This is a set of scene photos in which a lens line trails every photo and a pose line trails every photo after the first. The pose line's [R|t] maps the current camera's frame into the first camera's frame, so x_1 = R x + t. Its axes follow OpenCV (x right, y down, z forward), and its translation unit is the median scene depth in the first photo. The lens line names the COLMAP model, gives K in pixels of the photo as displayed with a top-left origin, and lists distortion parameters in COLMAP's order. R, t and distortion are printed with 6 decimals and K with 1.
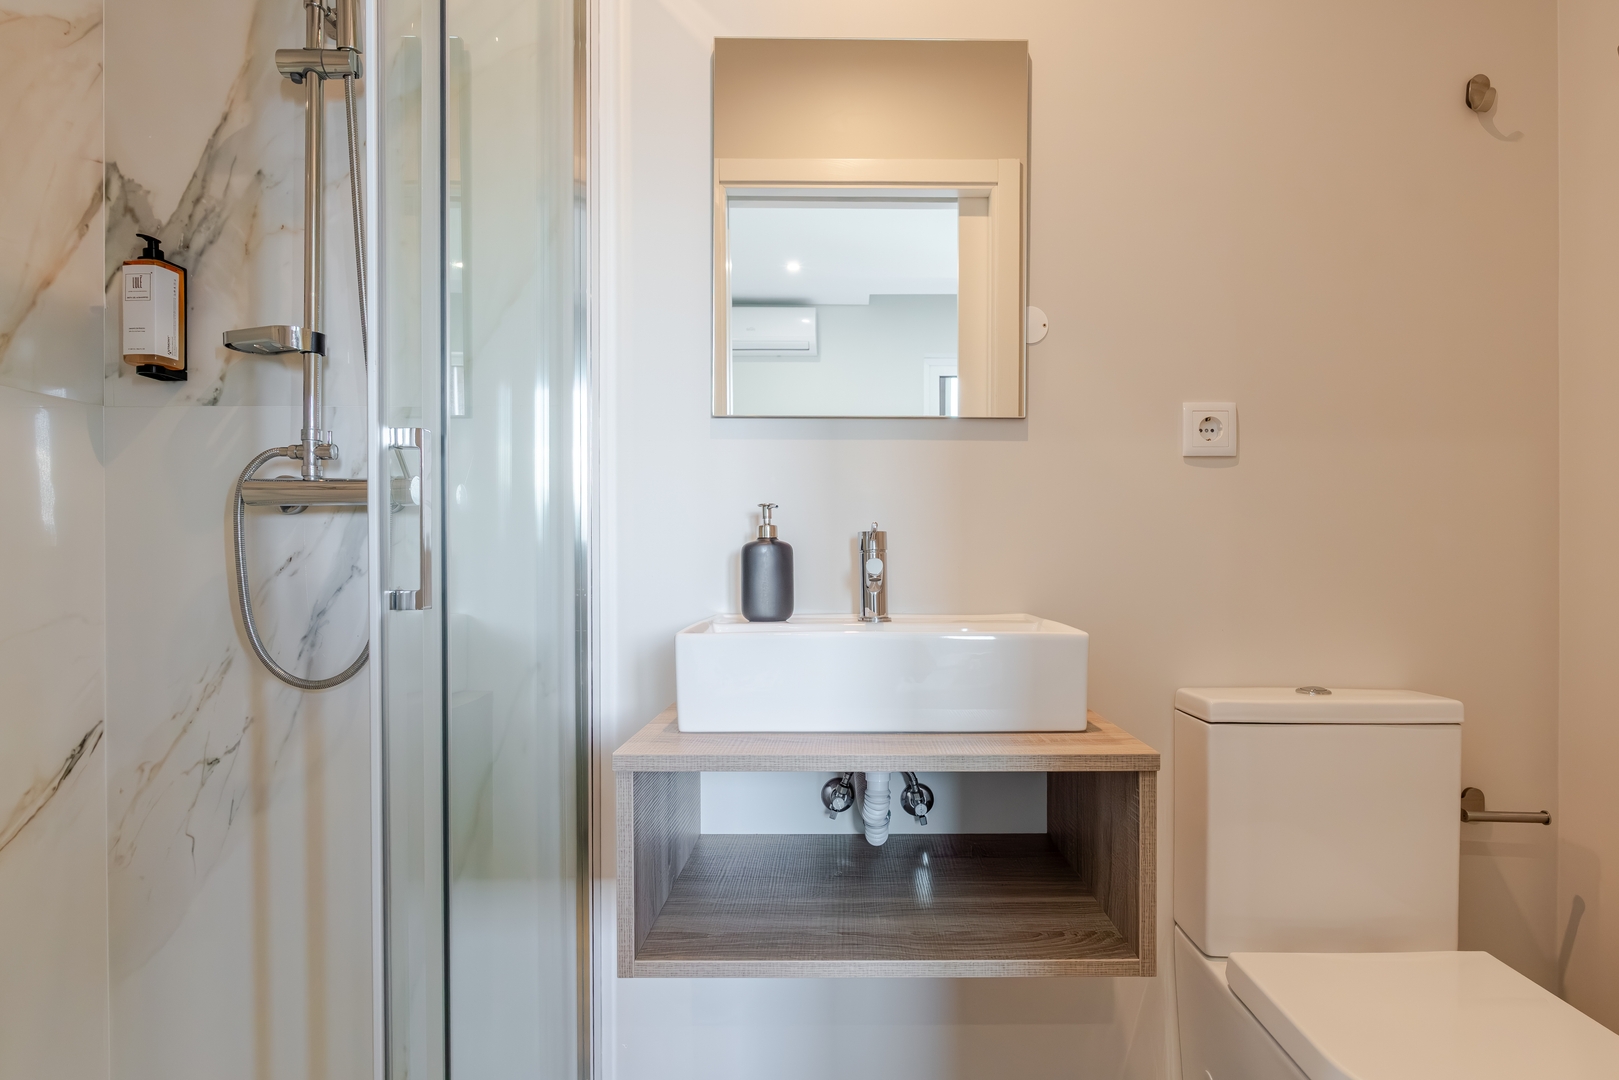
lens RADIAL K [[845.5, 0, 845.5], [0, 845.5, 530.3], [0, 0, 1]] dist [-0.007226, -0.001096]
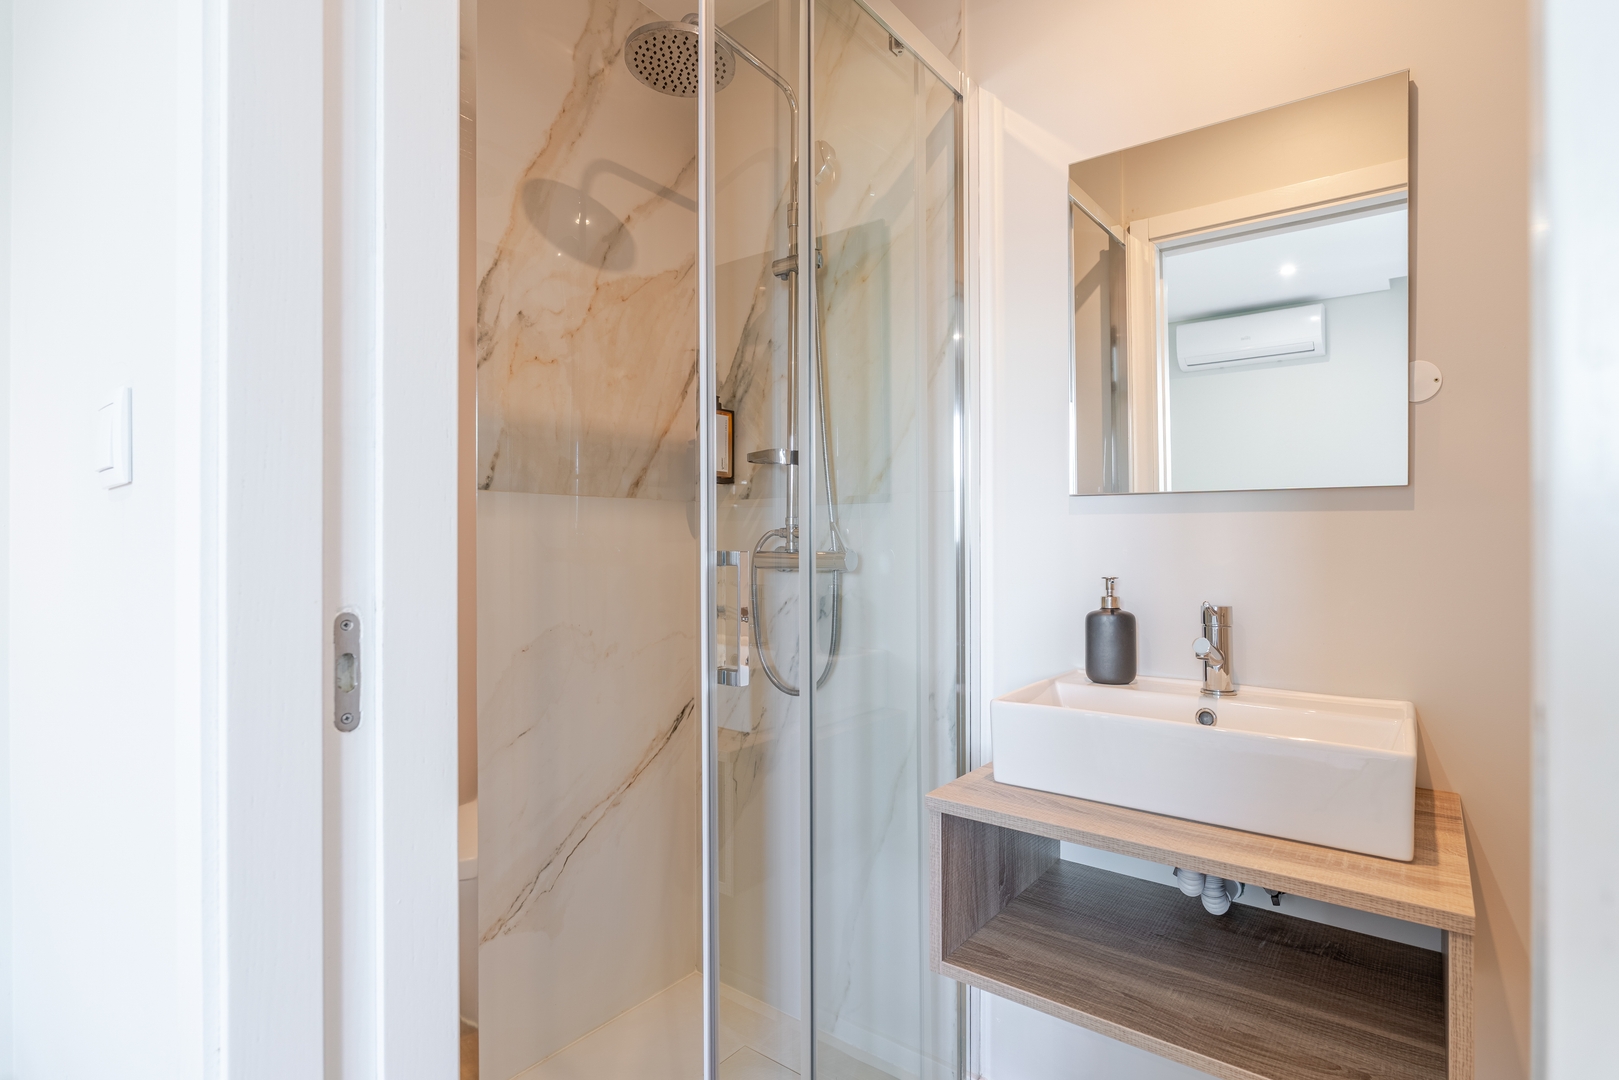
lens RADIAL K [[750.1, 0, 845.3], [0, 750.1, 526.0], [0, 0, 1]] dist [-0.013770, 0.002923]
pose [[0.812565, -0.010388, -0.582779, 0.191826], [0.005580, 0.999934, -0.010043, -0.087410], [0.582845, 0.004908, 0.812569, -0.000880]]
